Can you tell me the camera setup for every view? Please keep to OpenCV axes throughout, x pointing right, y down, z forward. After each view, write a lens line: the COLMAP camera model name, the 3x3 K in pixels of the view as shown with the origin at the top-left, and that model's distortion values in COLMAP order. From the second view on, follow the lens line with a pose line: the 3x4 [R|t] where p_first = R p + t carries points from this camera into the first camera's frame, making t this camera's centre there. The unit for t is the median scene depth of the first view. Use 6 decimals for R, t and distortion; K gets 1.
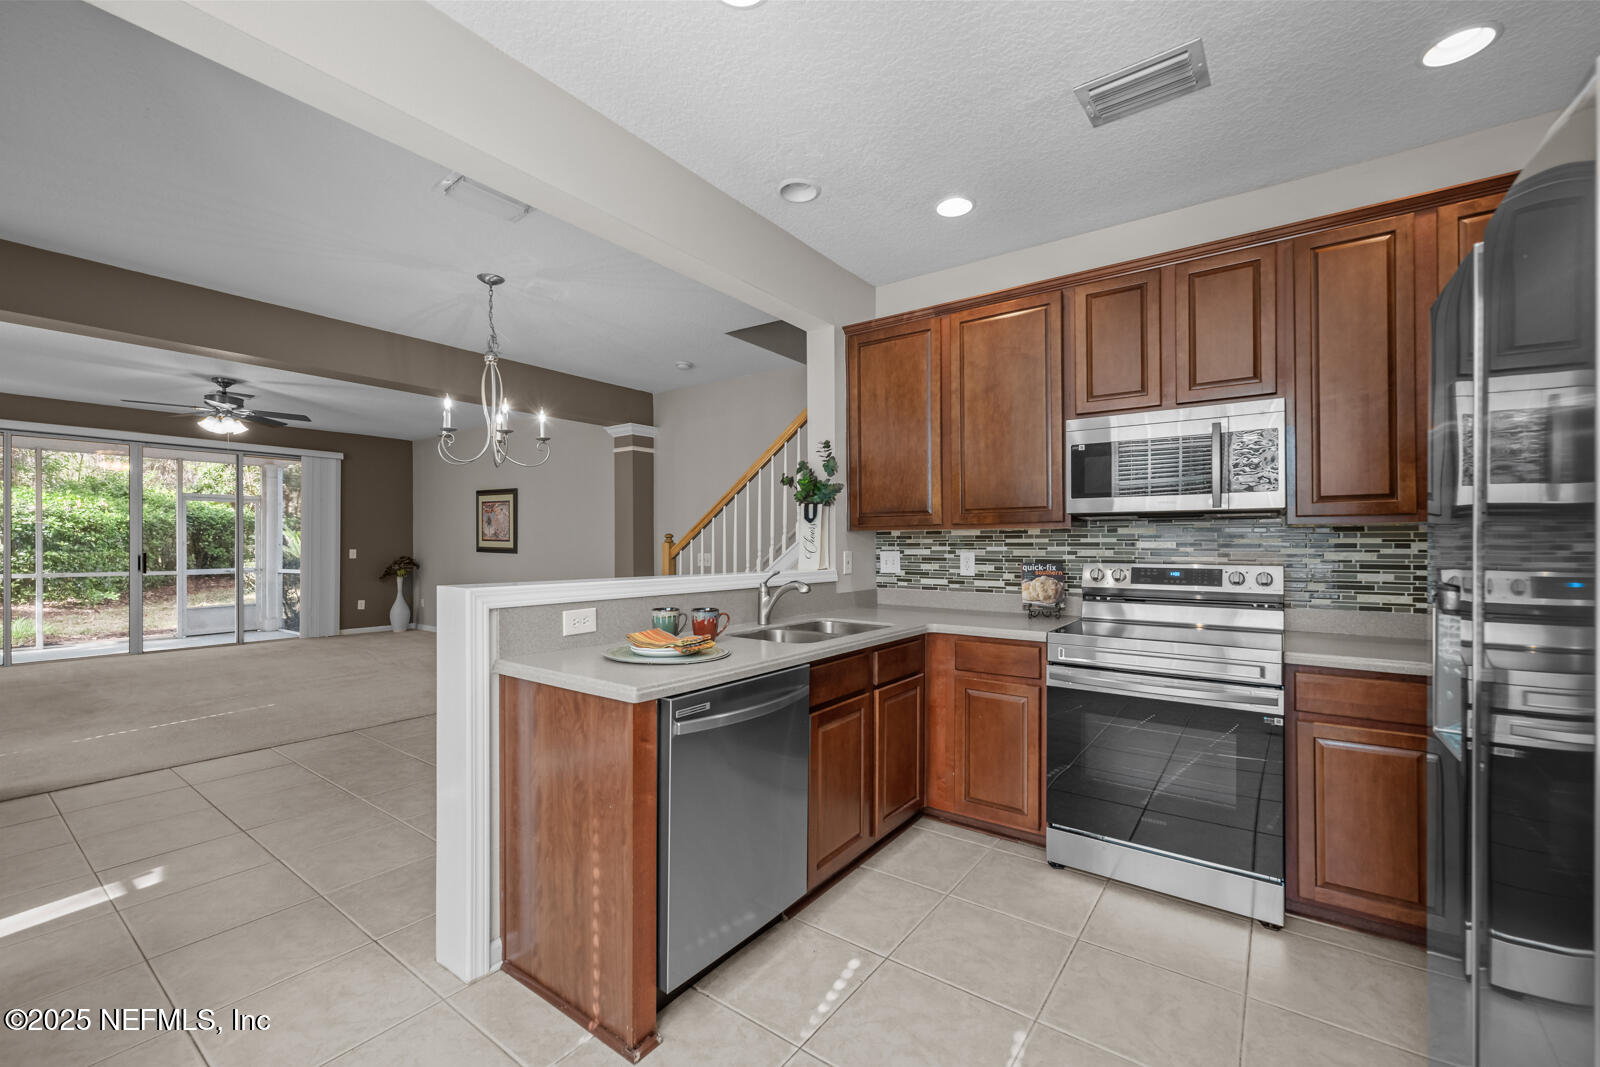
lens RADIAL K [[655.2, 0, 800.0], [0, 655.2, 533.5], [0, 0, 1]] dist [0.008352, 0.000025]
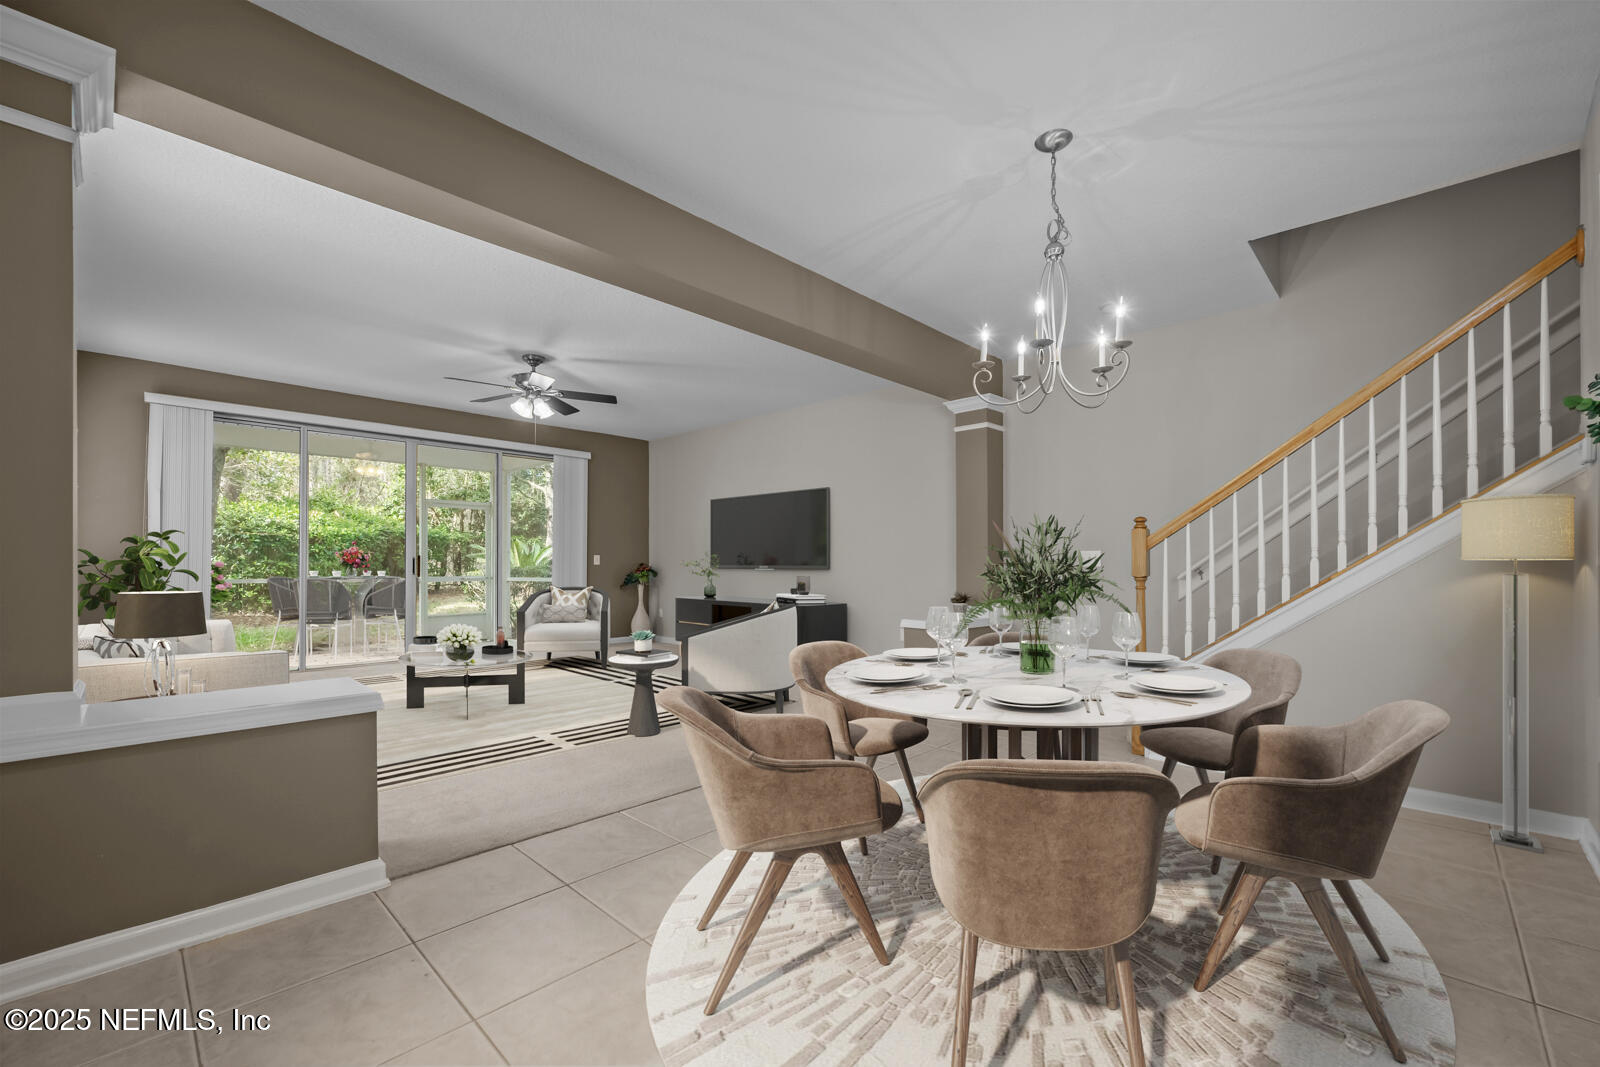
lens RADIAL K [[656.9, 0, 830.3], [0, 656.9, 543.1], [0, 0, 1]] dist [-0.002167, -0.000126]
pose [[0.993422, -0.001256, -0.114504, -0.255430], [-0.000699, 0.999855, -0.017027, 0.024106], [0.114508, 0.016995, 0.993277, 0.111590]]
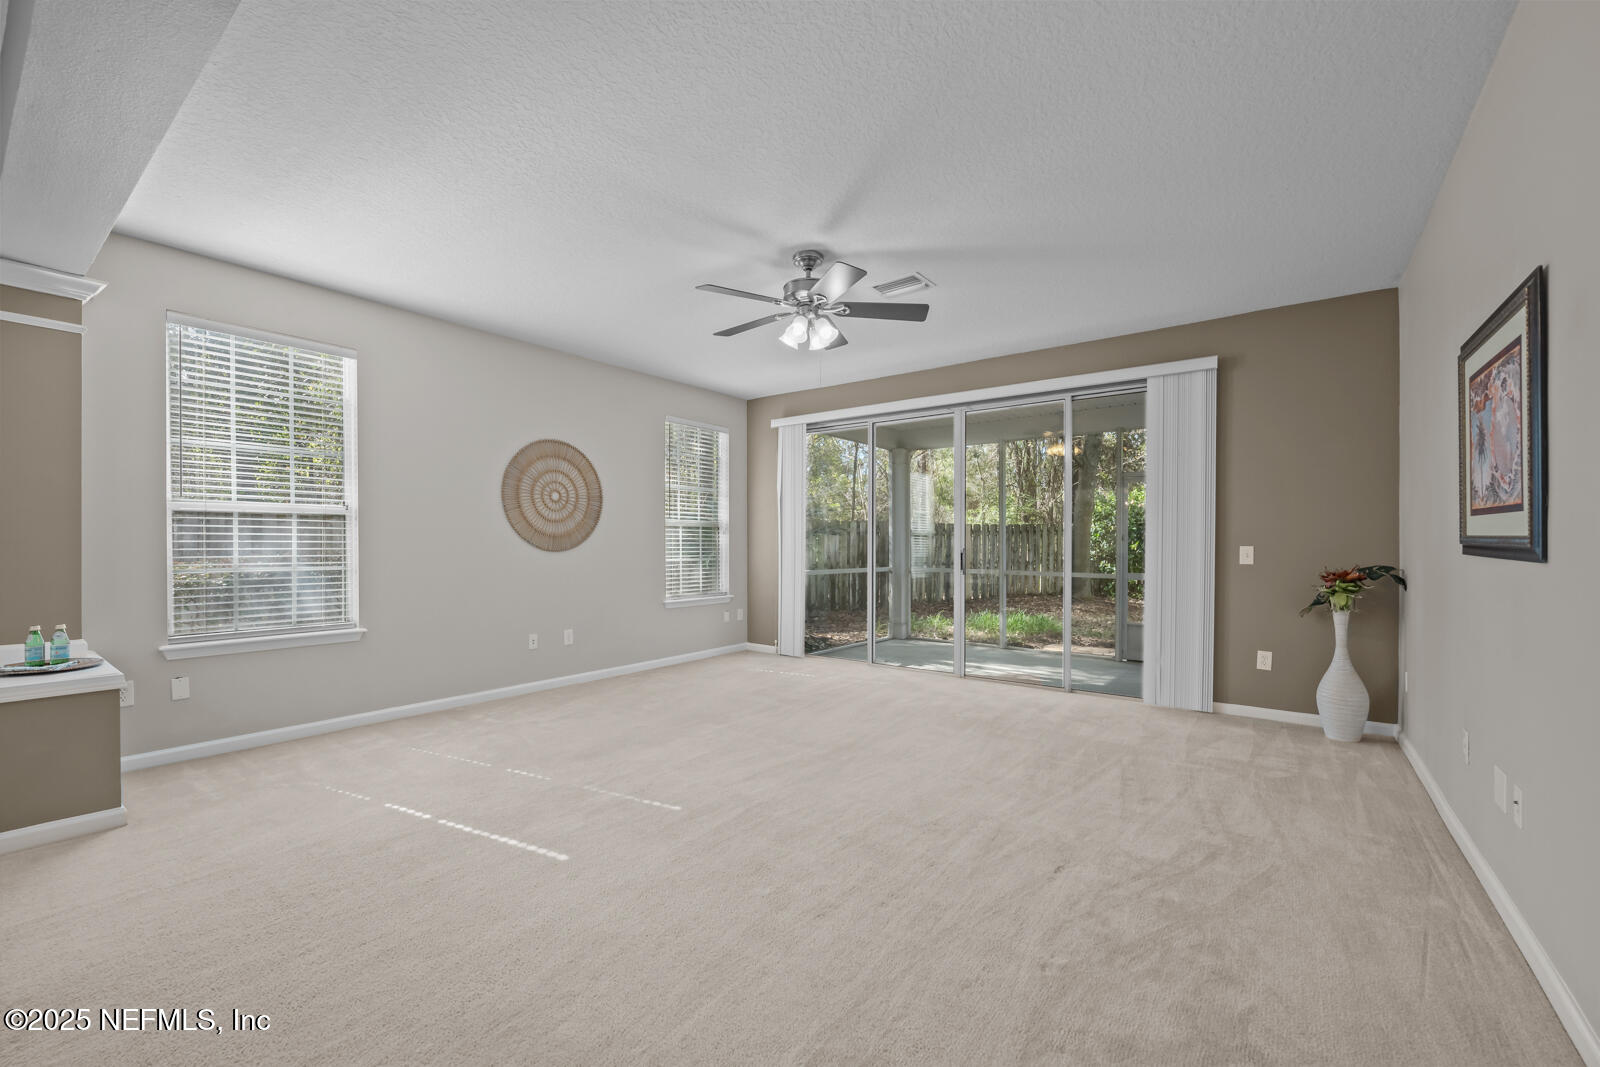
lens RADIAL K [[653.5, 0, 799.3], [0, 653.5, 544.7], [0, 0, 1]] dist [0.000000, -0.000032]
pose [[-0.011760, 0.000034, -0.999931, -0.197673], [0.014564, 0.999894, -0.000138, 0.019390], [0.999825, -0.014565, -0.011759, 0.712474]]
